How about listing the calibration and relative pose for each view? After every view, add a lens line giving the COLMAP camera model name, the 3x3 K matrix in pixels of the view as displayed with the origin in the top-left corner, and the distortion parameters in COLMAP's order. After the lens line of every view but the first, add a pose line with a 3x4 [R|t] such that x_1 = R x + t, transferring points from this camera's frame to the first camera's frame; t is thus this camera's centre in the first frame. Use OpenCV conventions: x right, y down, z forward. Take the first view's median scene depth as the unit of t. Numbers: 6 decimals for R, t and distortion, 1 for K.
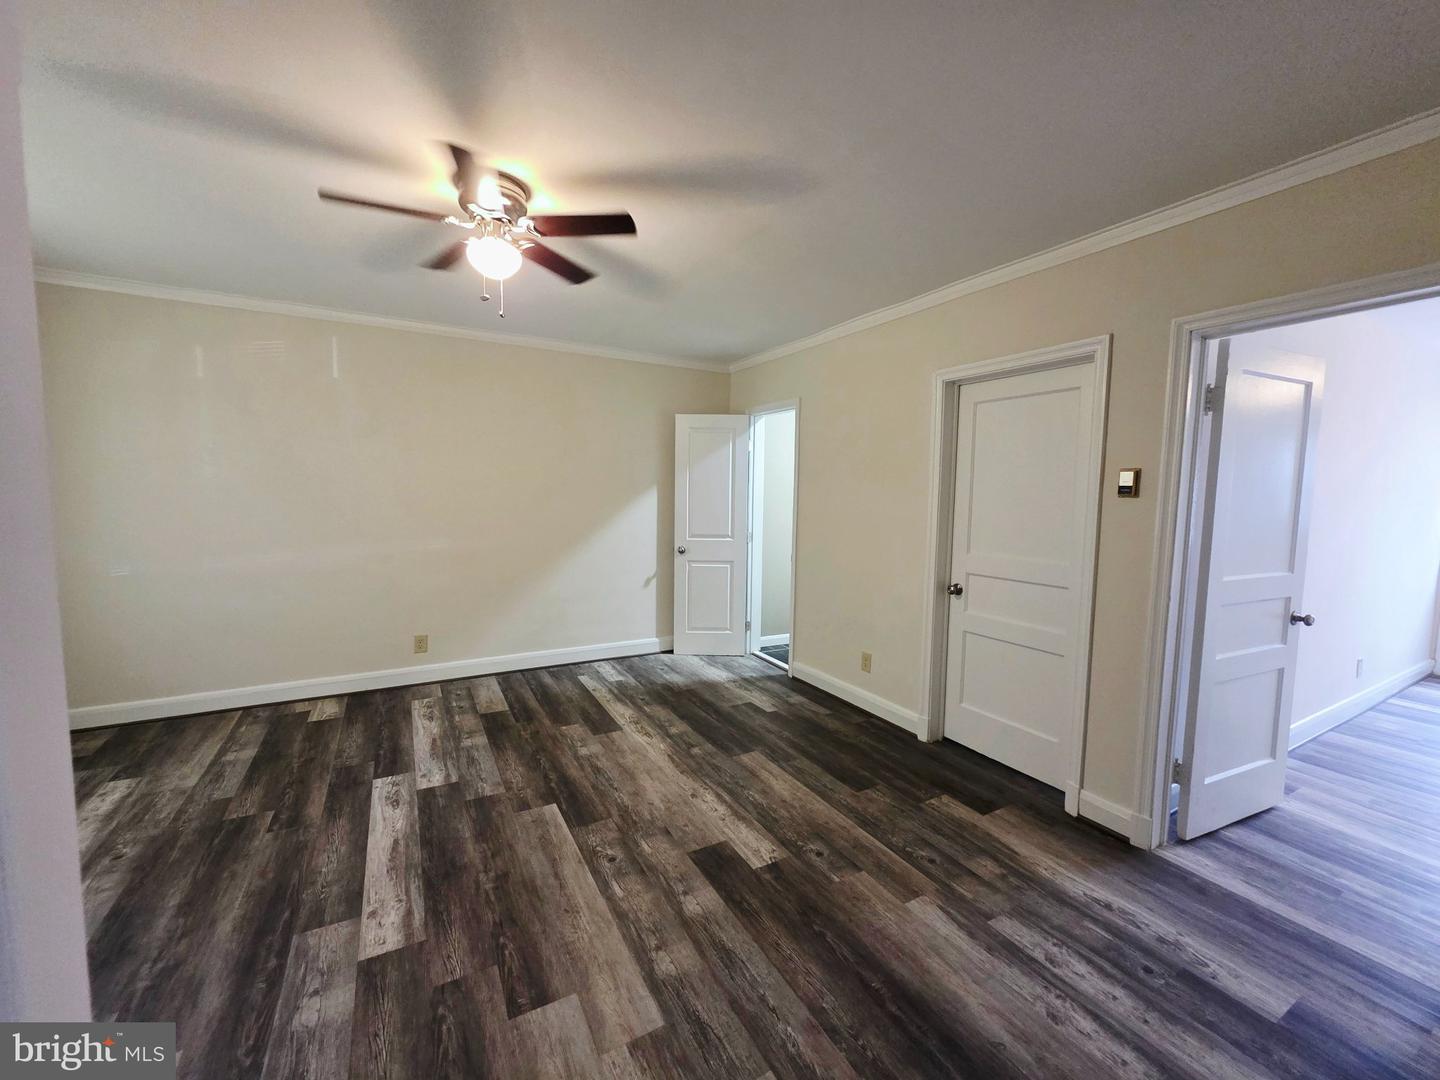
lens RADIAL K [[576.1, 0, 720.0], [0, 576.1, 540.0], [0, 0, 1]] dist [-0.000236, 0.000697]
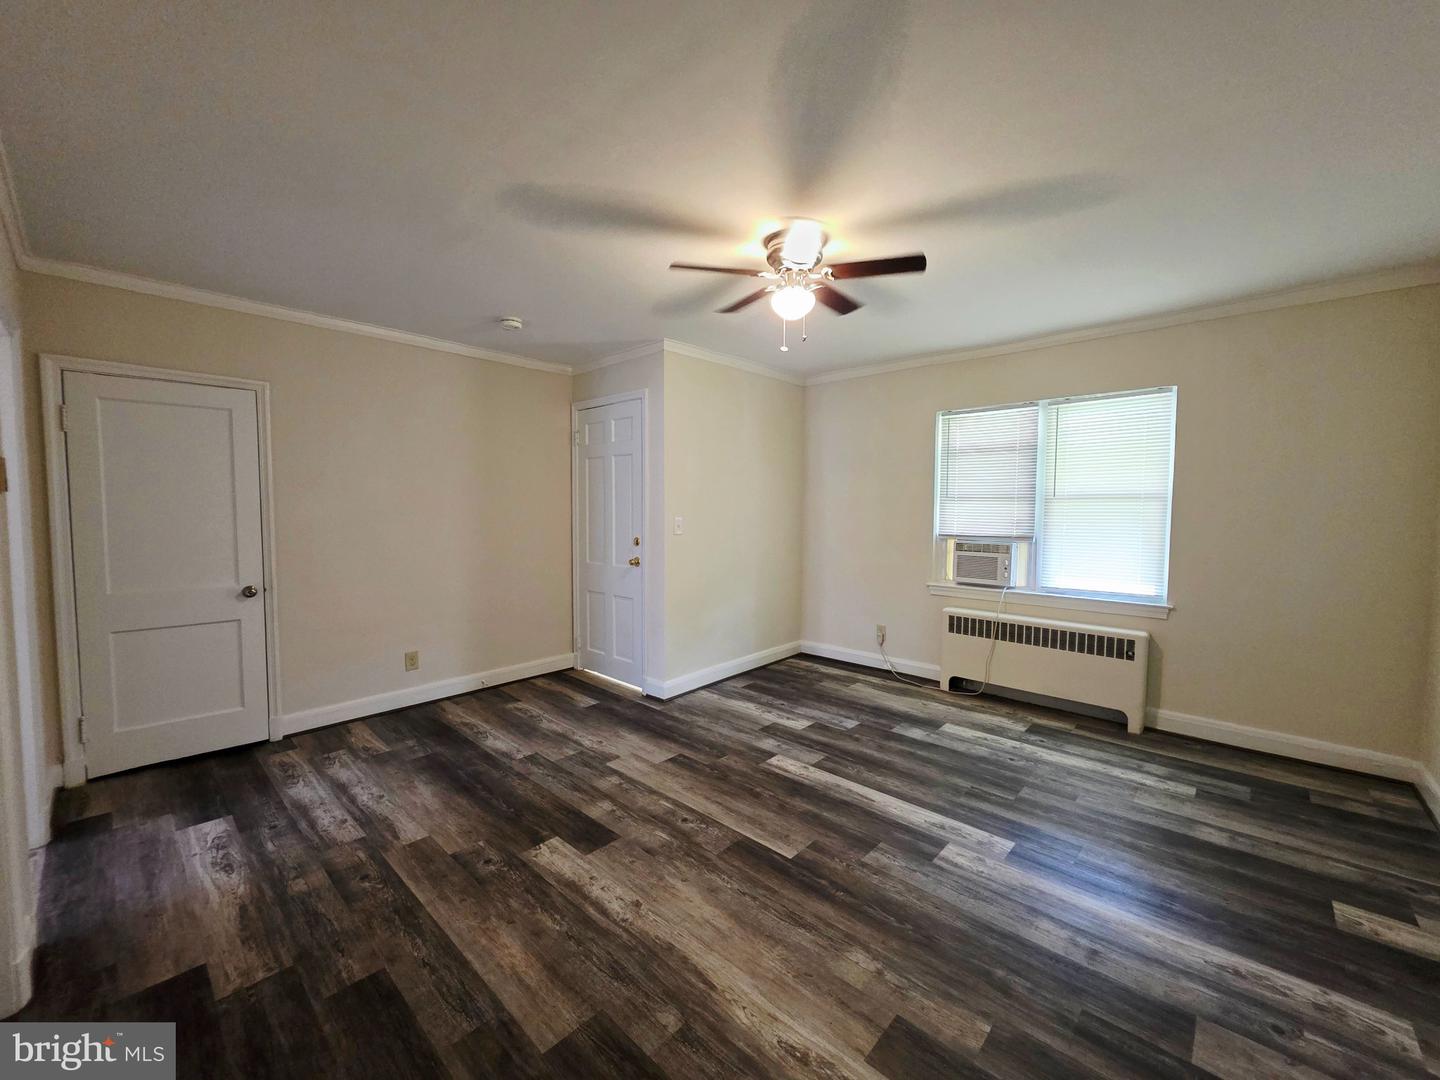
lens RADIAL K [[580.1, 0, 720.0], [0, 580.1, 540.0], [0, 0, 1]] dist [0.000609, -0.000232]
pose [[-0.952312, 0.000174, -0.305124, 0.084810], [-0.044198, 0.989375, 0.138508, -0.138907], [0.301906, 0.145389, -0.942186, 1.738305]]
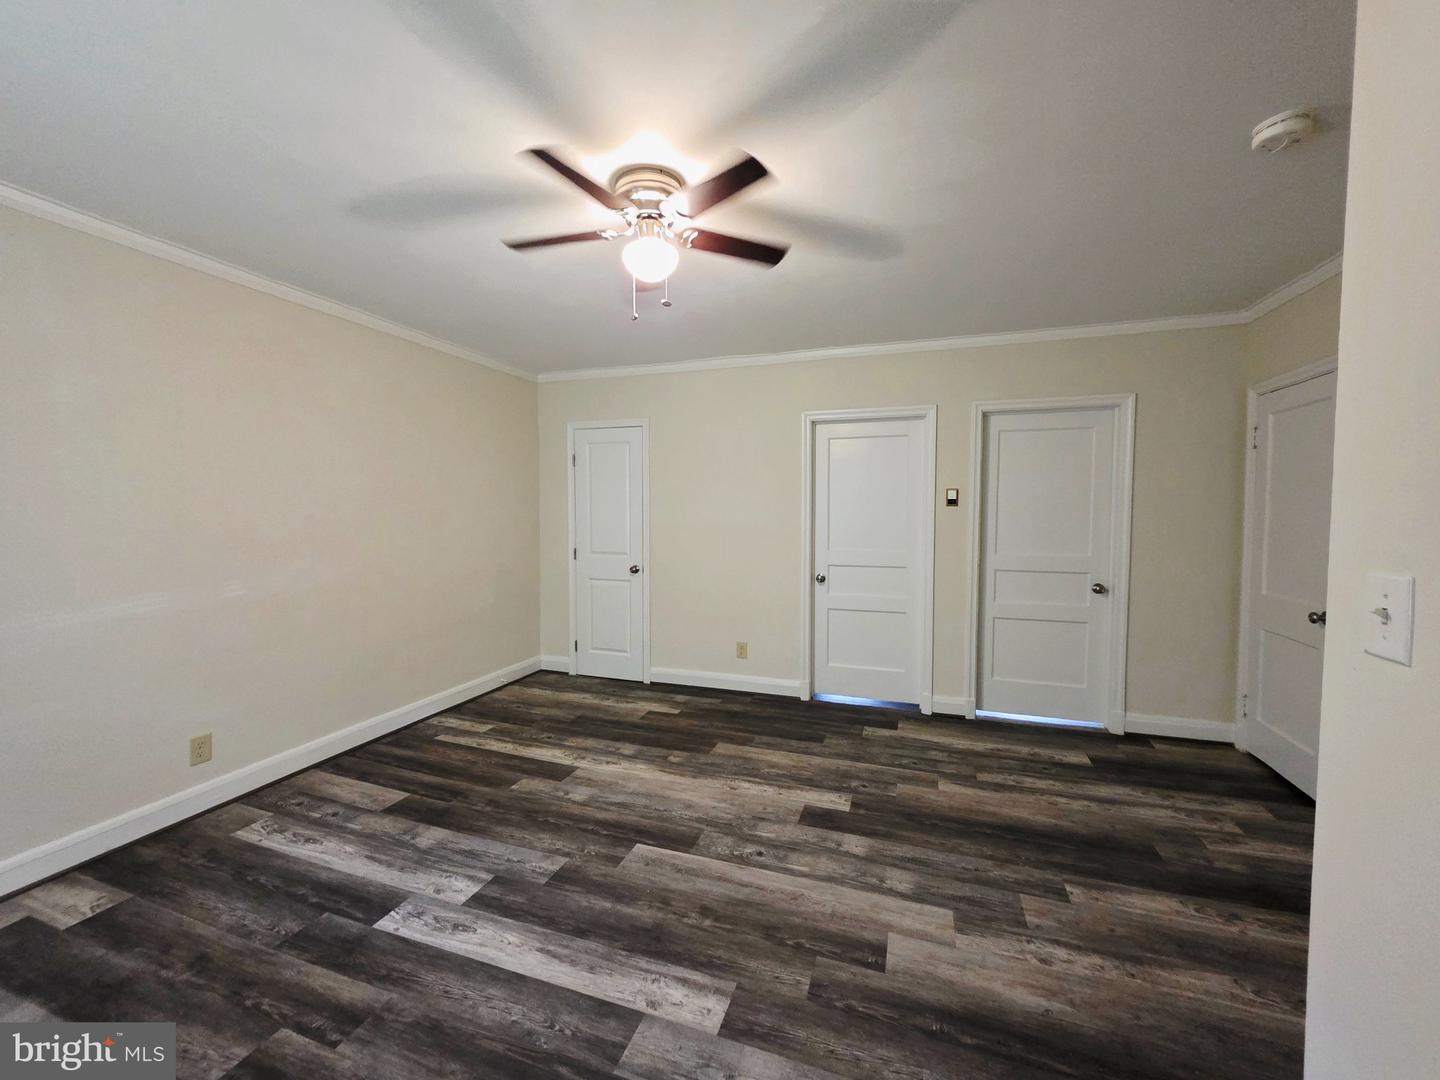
lens RADIAL K [[576.1, 0, 720.0], [0, 576.1, 540.0], [0, 0, 1]] dist [-0.000236, 0.000697]
pose [[0.748204, -0.050401, 0.661552, -0.779598], [0.069333, 0.997591, -0.002413, -0.018046], [-0.659837, 0.047673, 0.749895, 0.195975]]
